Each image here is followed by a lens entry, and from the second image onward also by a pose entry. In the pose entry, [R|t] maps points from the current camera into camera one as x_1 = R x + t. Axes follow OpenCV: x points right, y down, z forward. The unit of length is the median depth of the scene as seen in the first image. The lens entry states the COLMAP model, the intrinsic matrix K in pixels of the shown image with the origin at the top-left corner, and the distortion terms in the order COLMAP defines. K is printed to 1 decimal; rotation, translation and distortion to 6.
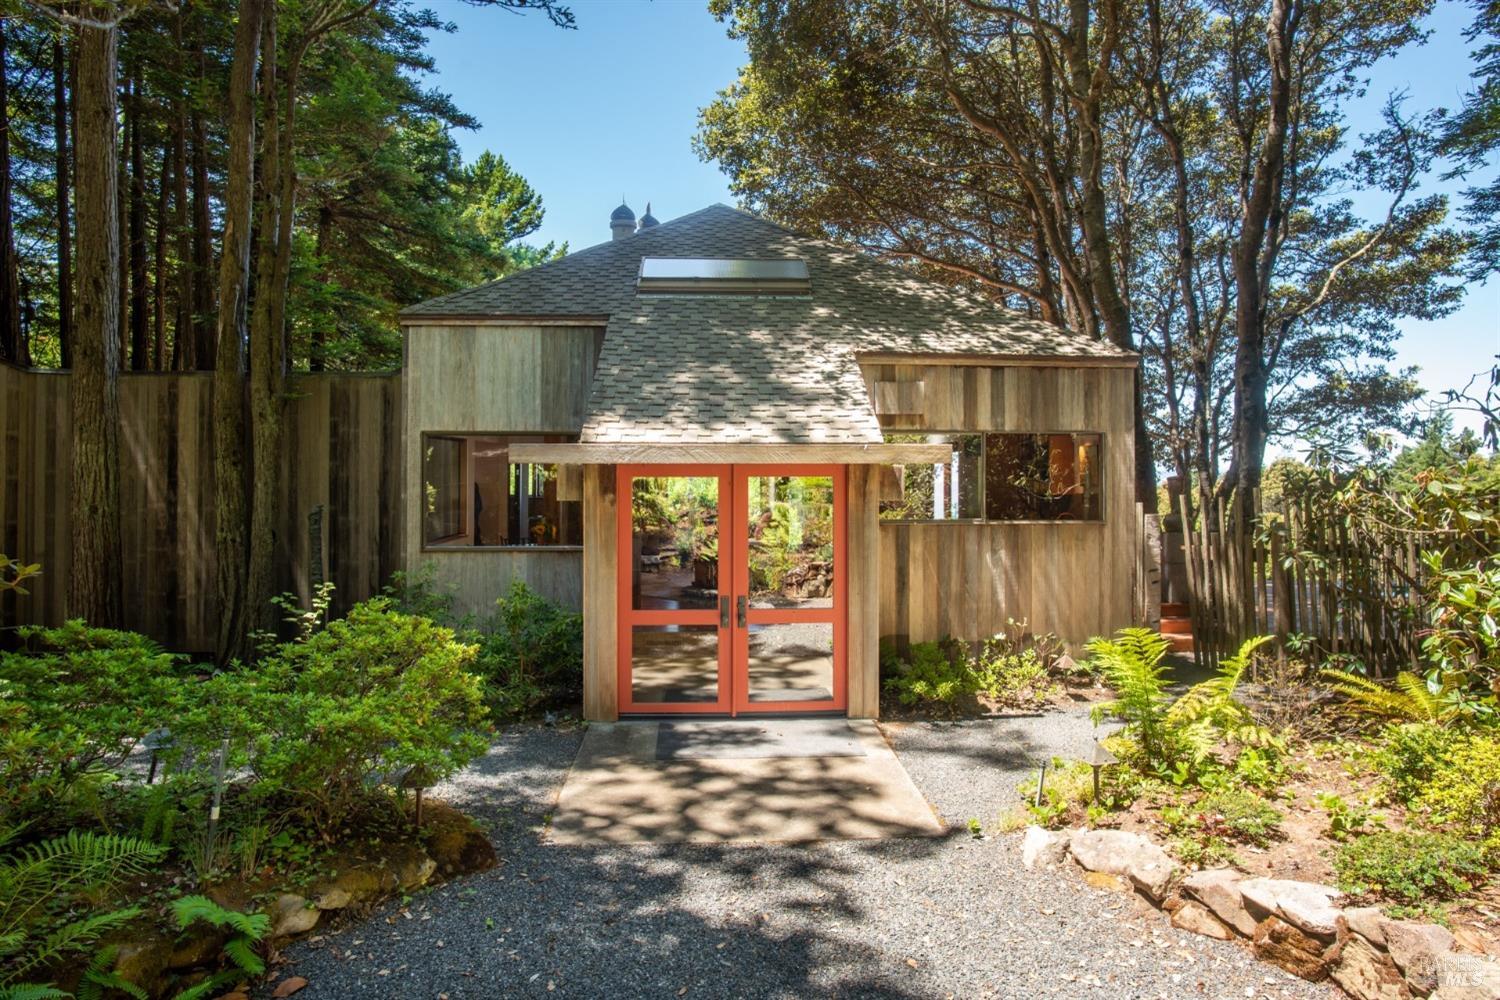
lens RADIAL K [[889.2, 0, 750.0], [0, 889.2, 500.0], [0, 0, 1]] dist [-0.014146, 0.000602]
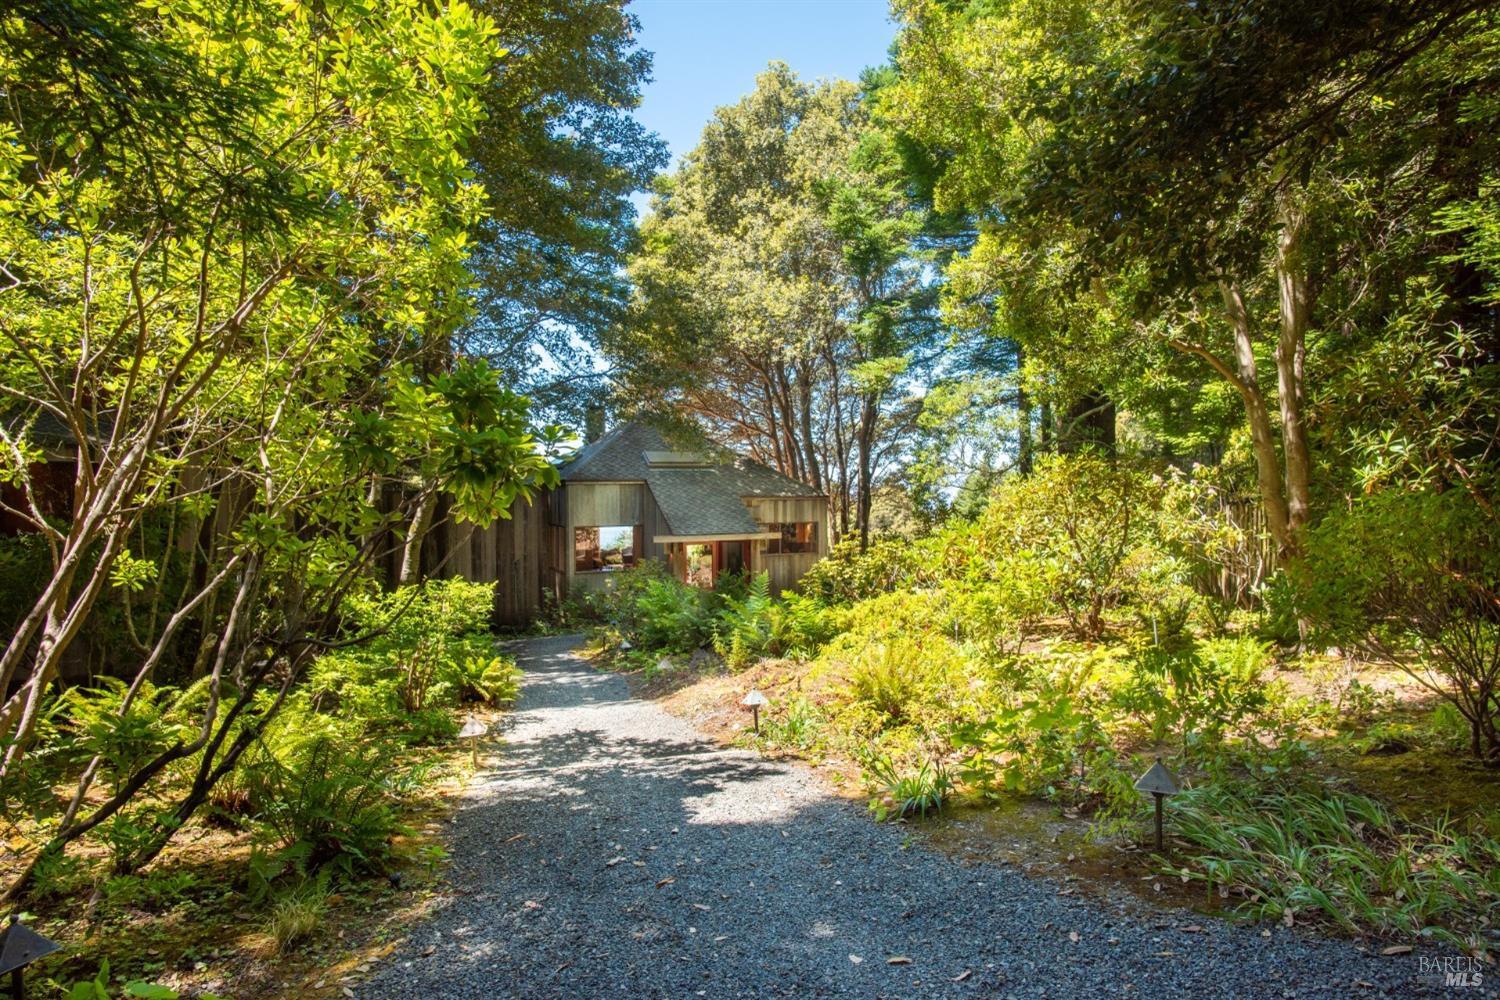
lens RADIAL K [[889.2, 0, 750.0], [0, 889.2, 500.0], [0, 0, 1]] dist [-0.014146, 0.000602]
pose [[0.932945, 0.002396, 0.360011, -0.934898], [-0.000016, 0.999978, -0.006616, -0.132190], [-0.360019, 0.006166, 0.932925, -1.824121]]
